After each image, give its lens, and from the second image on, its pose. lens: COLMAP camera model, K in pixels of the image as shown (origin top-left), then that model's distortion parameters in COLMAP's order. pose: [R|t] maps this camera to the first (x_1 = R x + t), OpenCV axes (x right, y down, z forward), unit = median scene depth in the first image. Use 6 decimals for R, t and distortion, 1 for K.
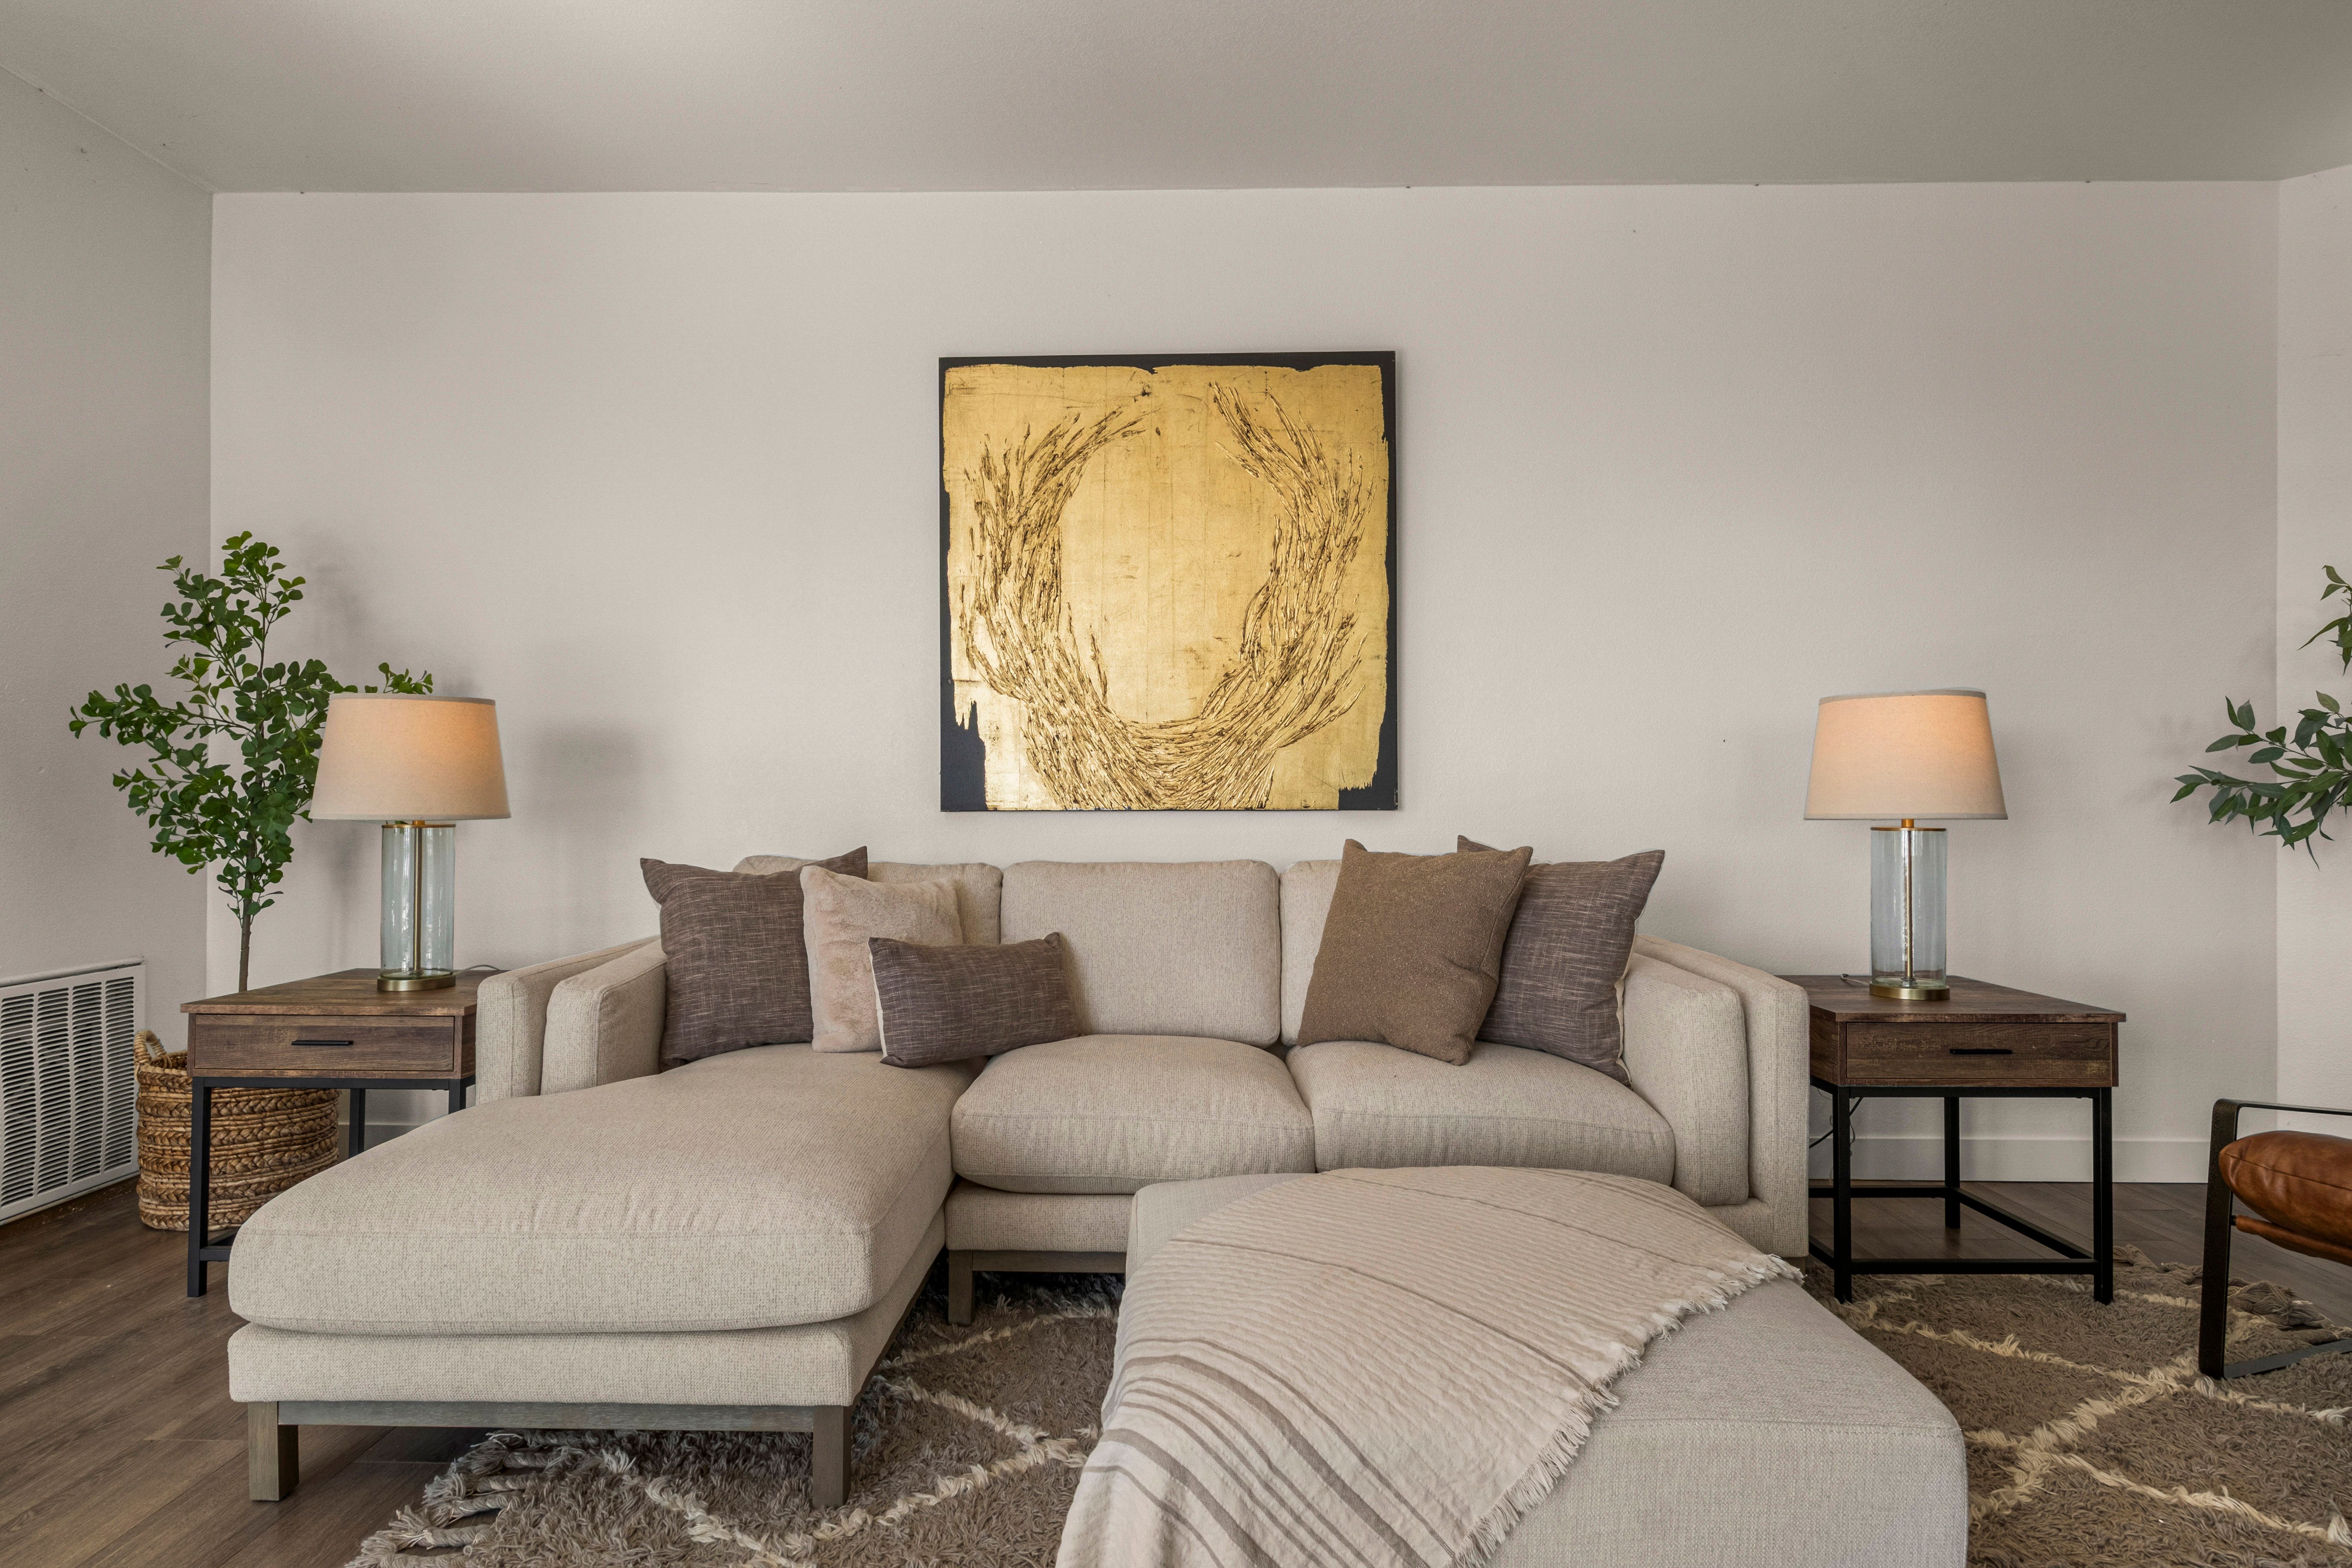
lens RADIAL K [[1353.8, 0, 1176.0], [0, 1353.8, 784.0], [0, 0, 1]] dist [-0.000818, -0.000207]
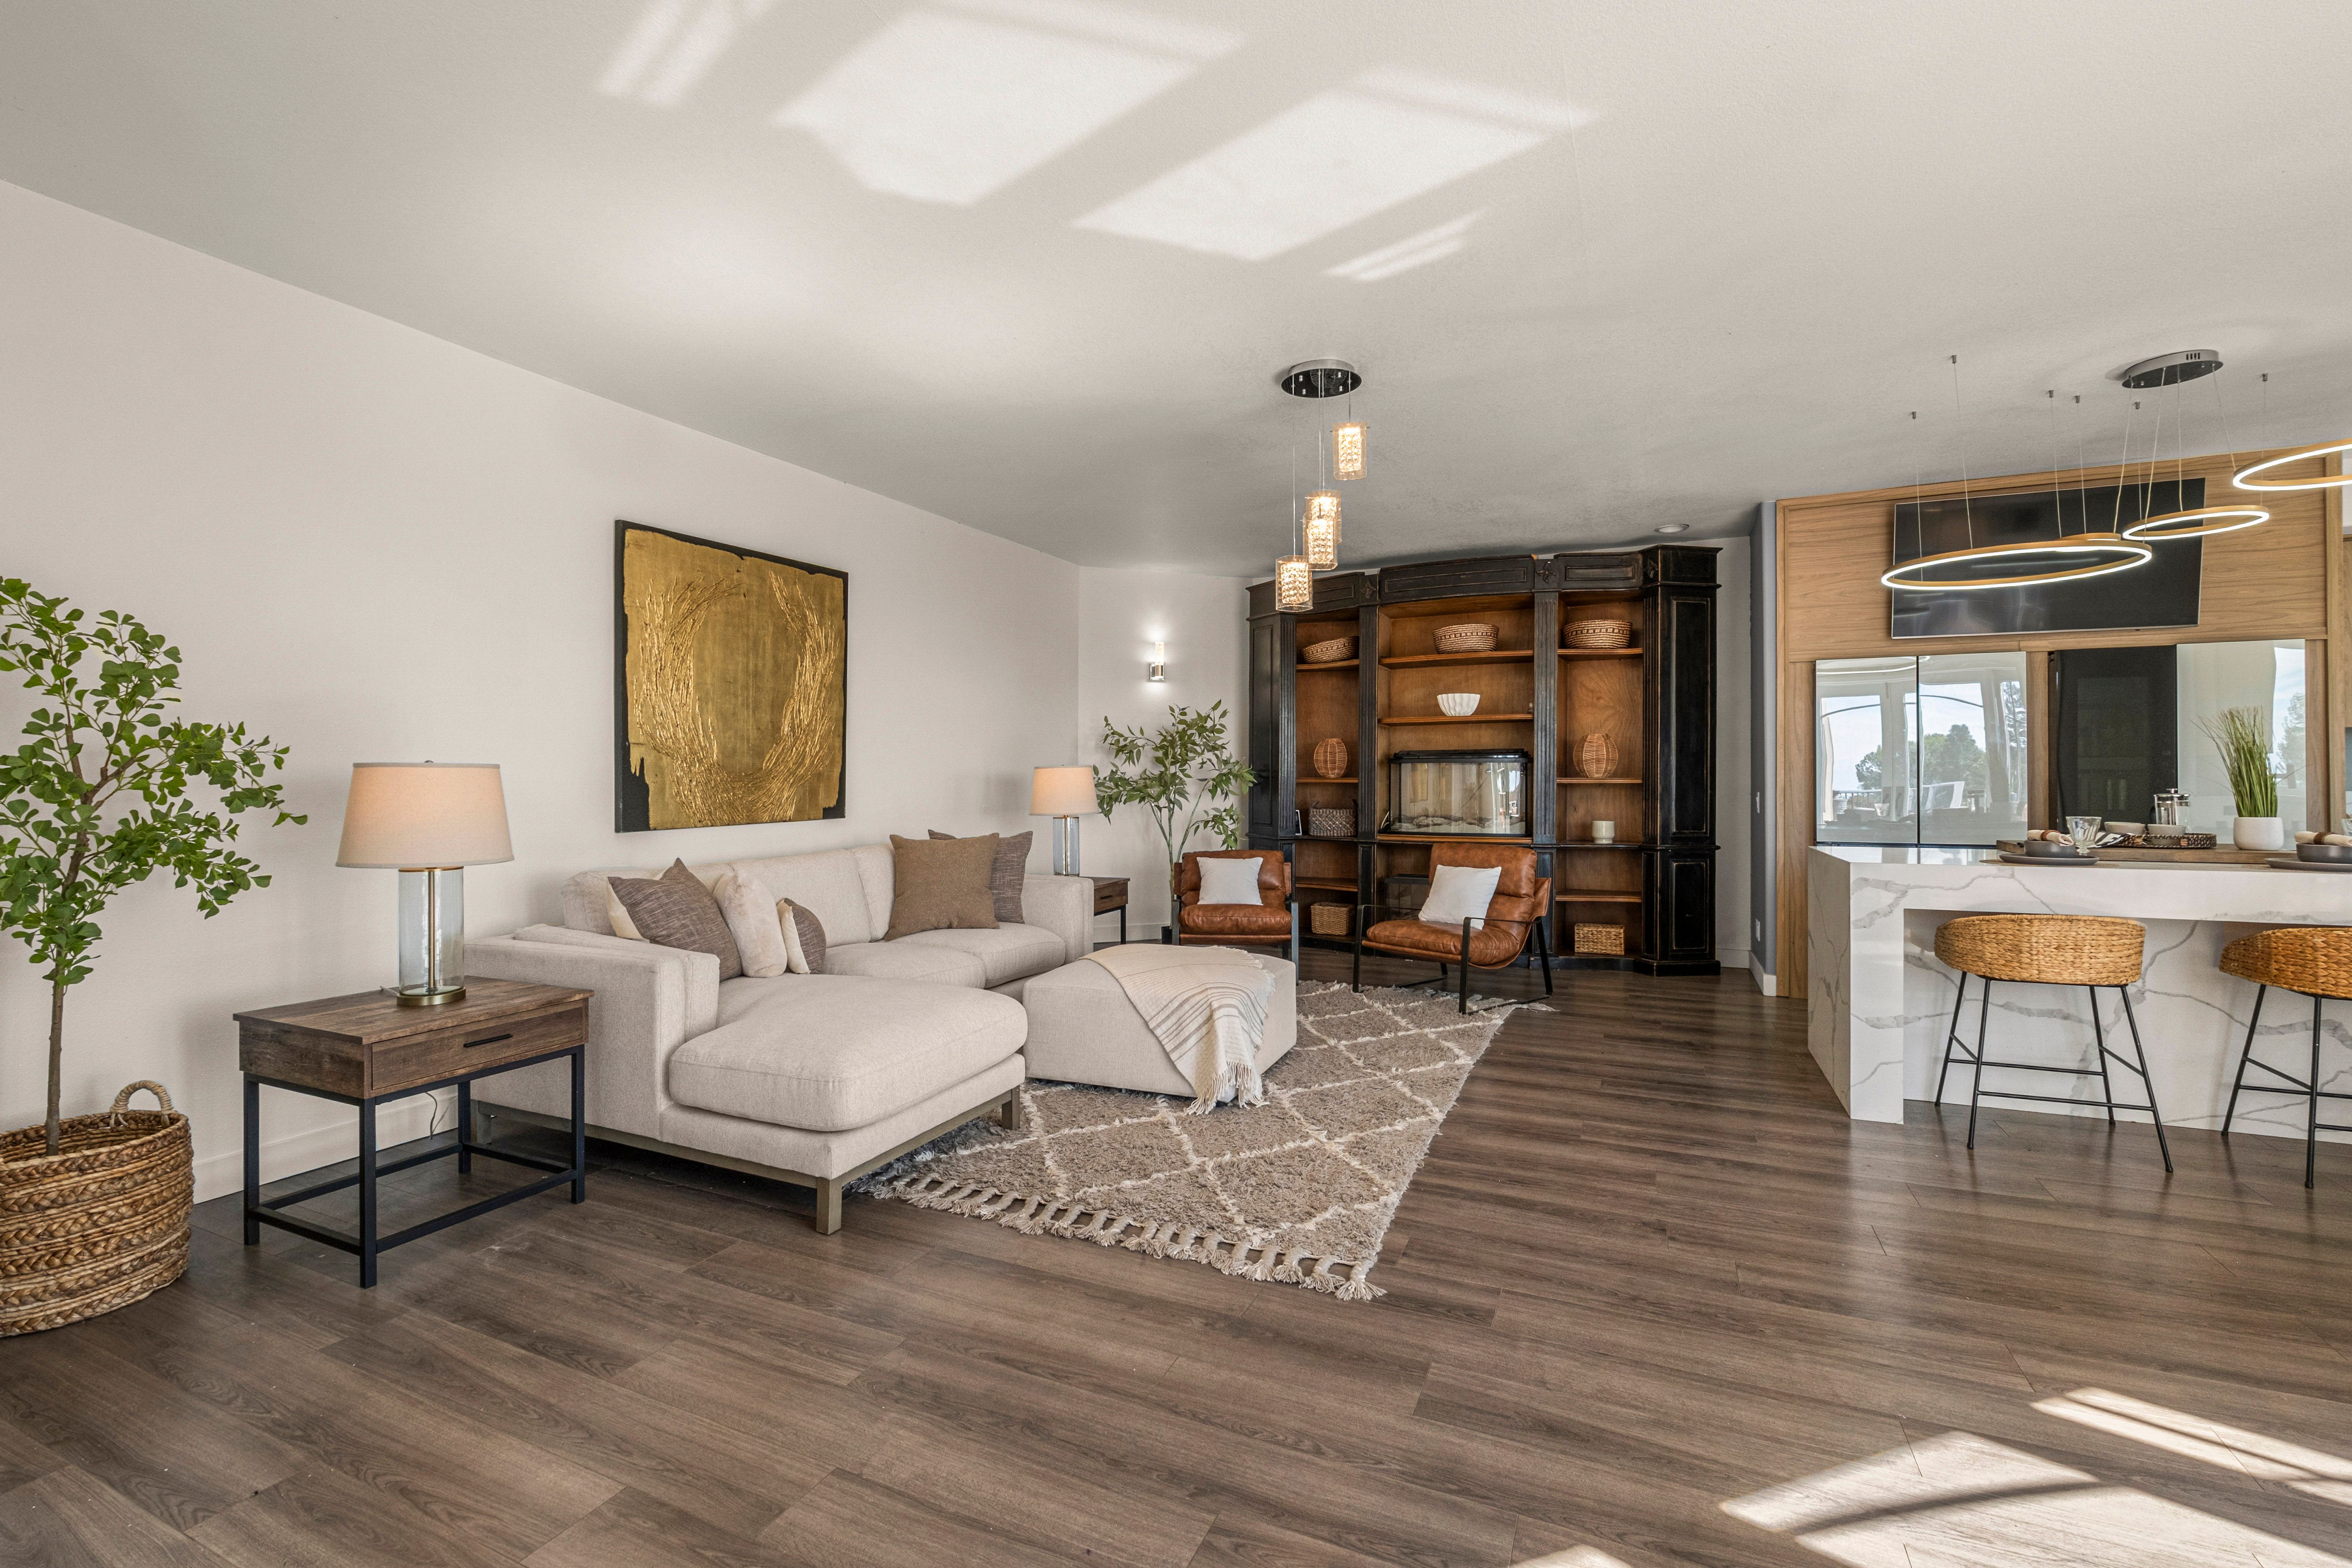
lens RADIAL K [[1023.0, 0, 1166.7], [0, 1023.0, 779.5], [0, 0, 1]] dist [-0.002953, 0.000618]
pose [[0.412232, -0.008407, 0.911040, -1.039803], [0.003917, 0.999965, 0.007456, -0.047982], [-0.911071, 0.000495, 0.412250, 0.024933]]
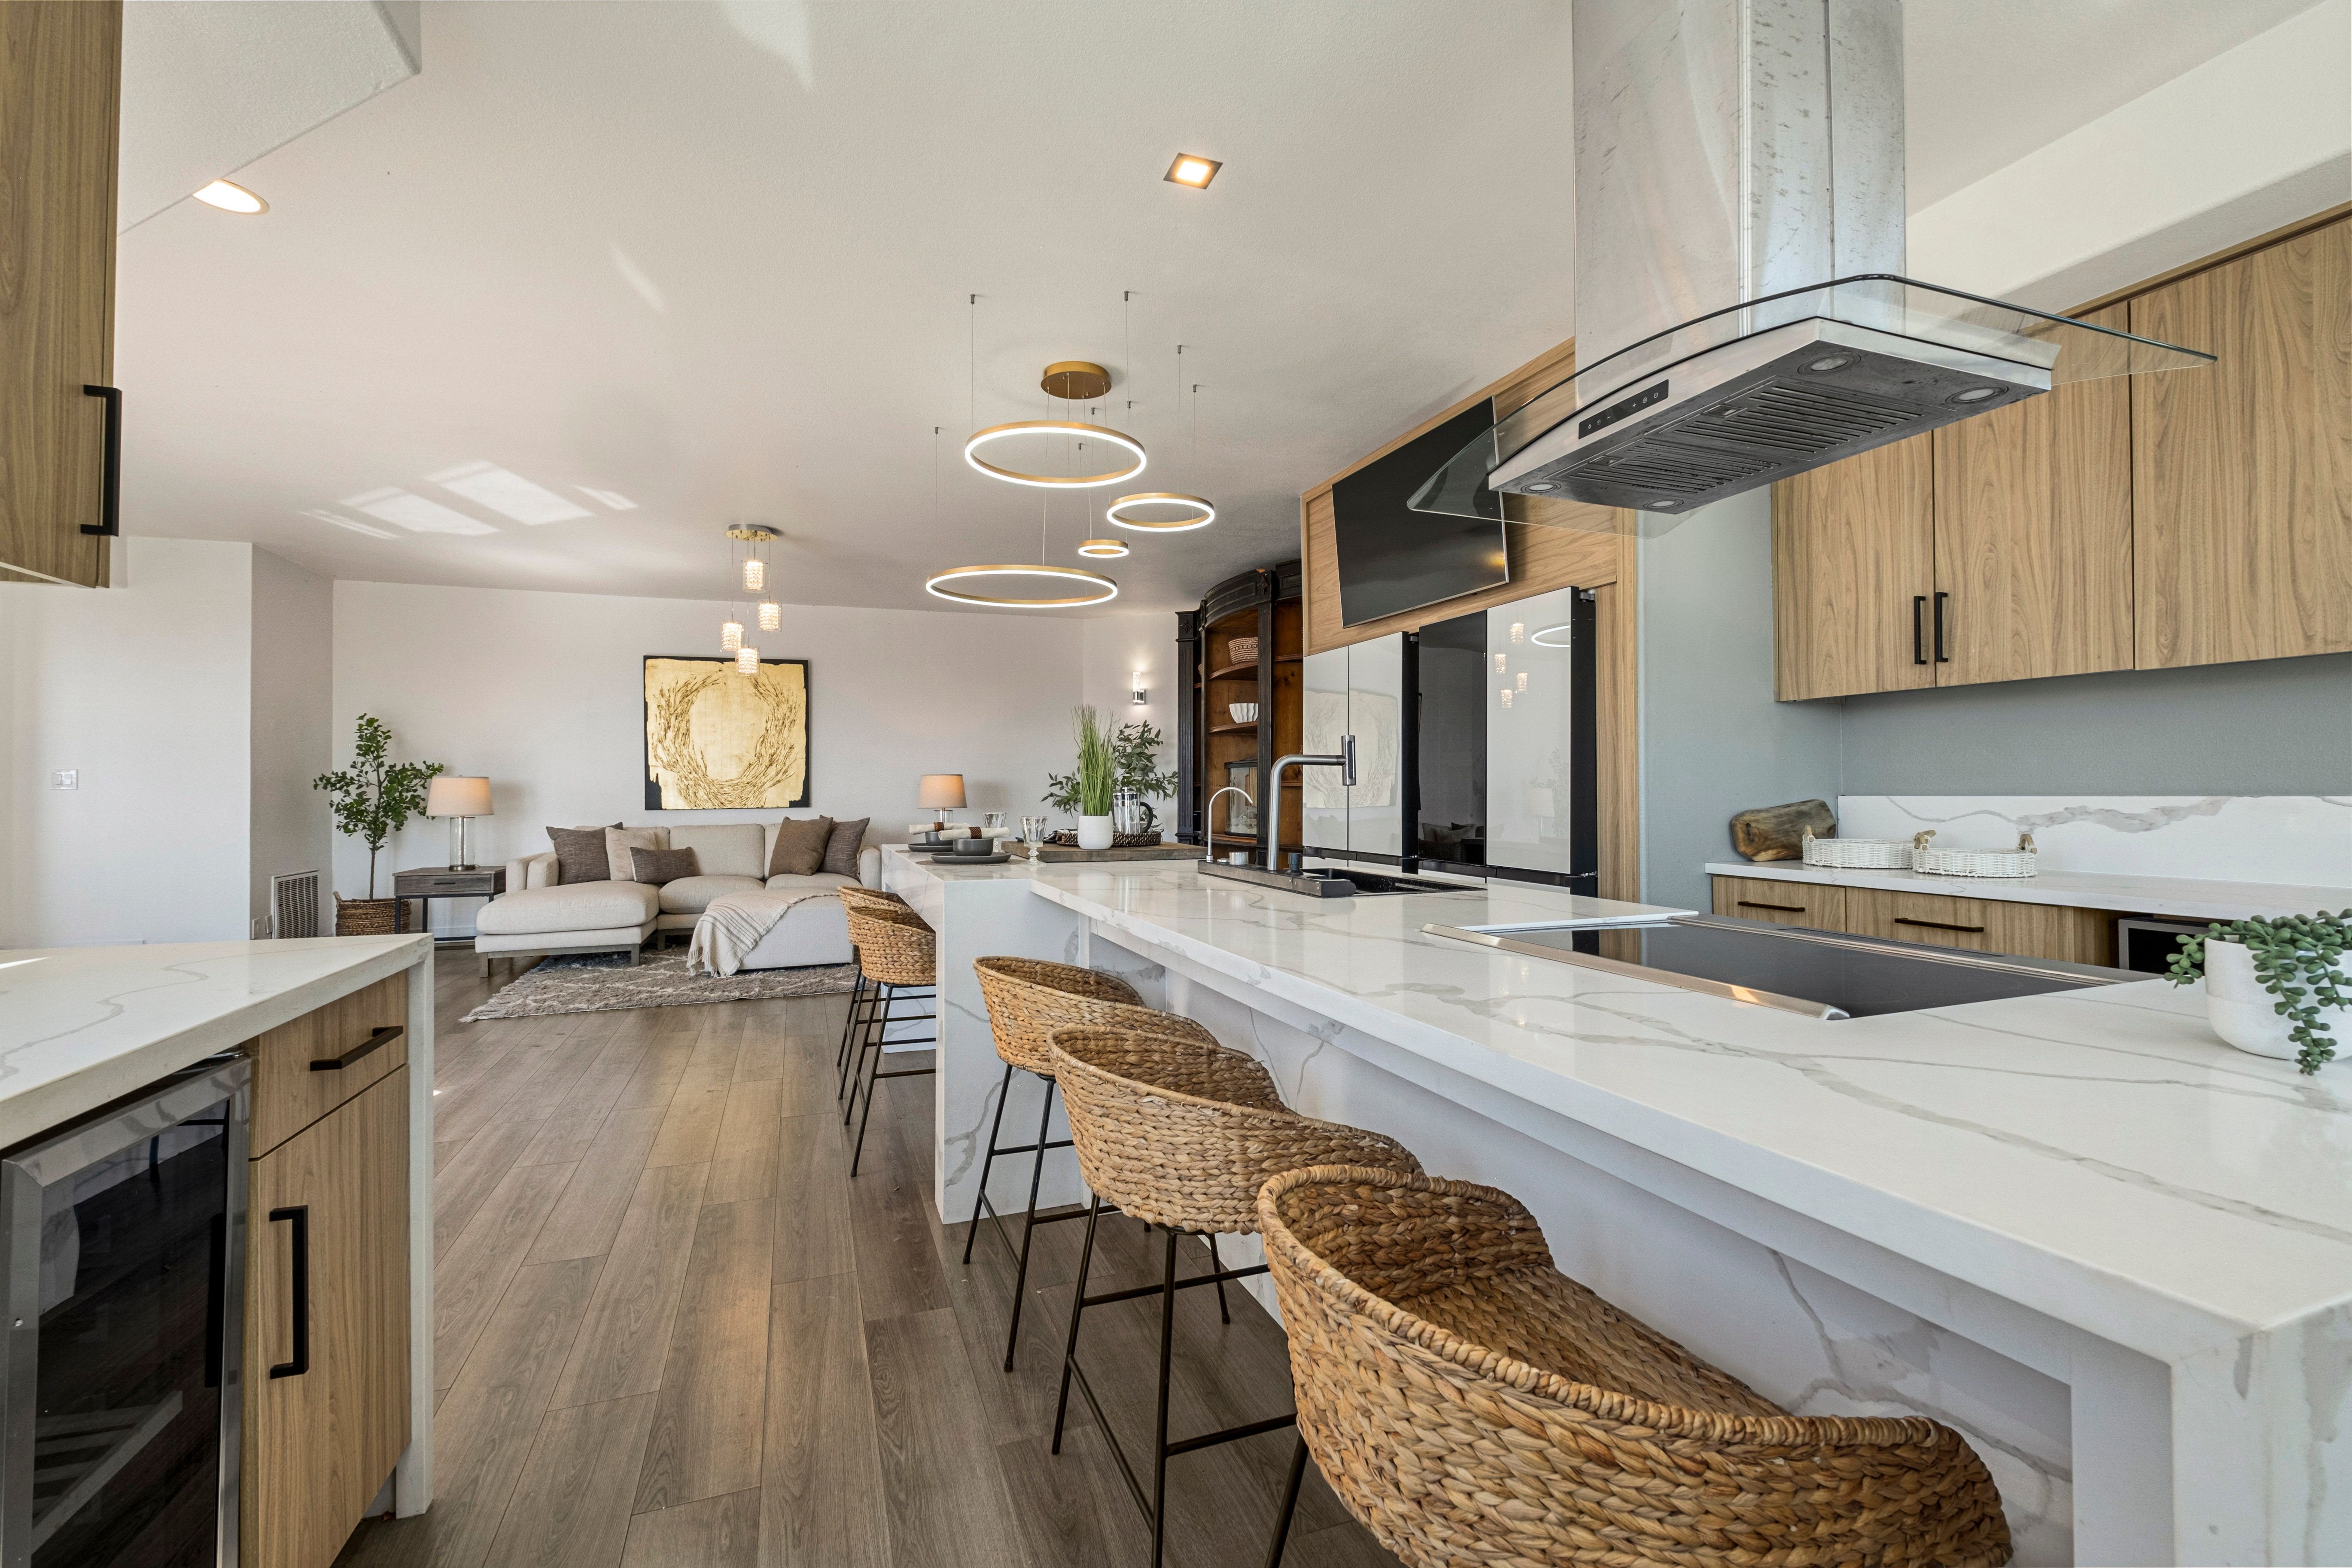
lens RADIAL K [[1023.0, 0, 1166.7], [0, 1023.0, 779.5], [0, 0, 1]] dist [-0.002953, 0.000618]
pose [[0.936466, -0.005566, 0.350714, 0.122054], [0.008835, 0.999931, -0.007721, -0.022056], [-0.350647, 0.010329, 0.936451, -1.656158]]
